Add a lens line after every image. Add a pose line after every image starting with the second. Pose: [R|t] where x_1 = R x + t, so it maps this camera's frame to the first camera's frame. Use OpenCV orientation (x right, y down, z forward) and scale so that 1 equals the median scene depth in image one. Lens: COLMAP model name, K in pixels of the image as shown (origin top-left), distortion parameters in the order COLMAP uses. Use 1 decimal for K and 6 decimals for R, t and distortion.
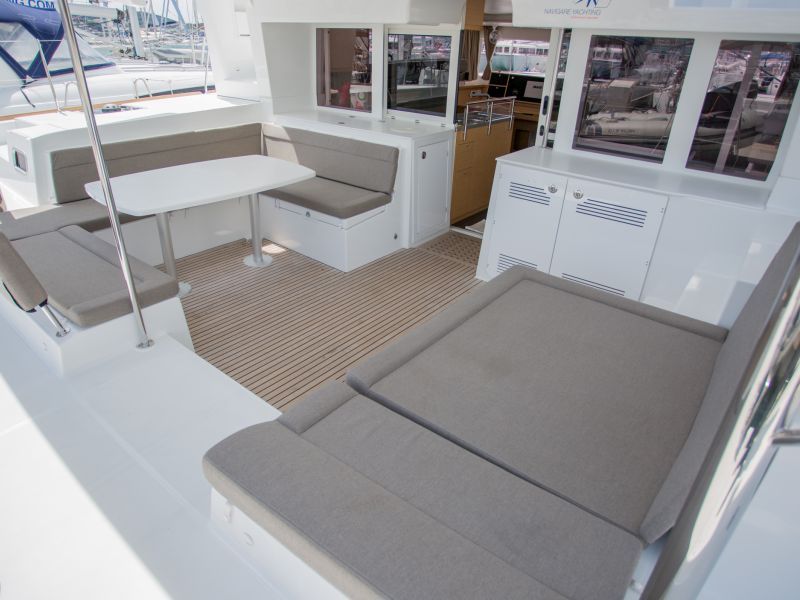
lens RADIAL K [[509.7, 0, 400.0], [0, 509.7, 300.0], [0, 0, 1]] dist [-0.004639, 0.000028]
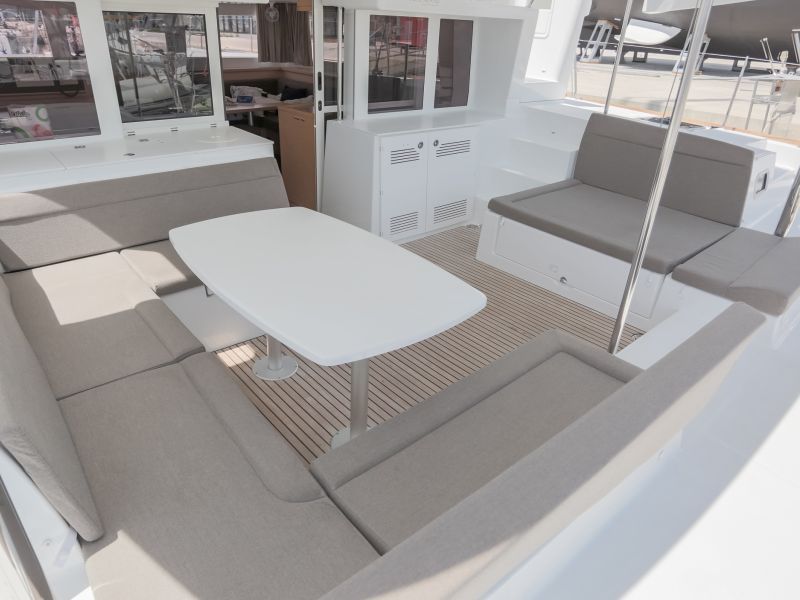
lens RADIAL K [[529.2, 0, 400.0], [0, 529.2, 300.0], [0, 0, 1]] dist [-0.025511, 0.000162]
pose [[0.184296, -0.483163, 0.855914, -0.804084], [0.429532, 0.822863, 0.372019, -0.339114], [-0.884046, 0.299081, 0.359184, 0.594594]]
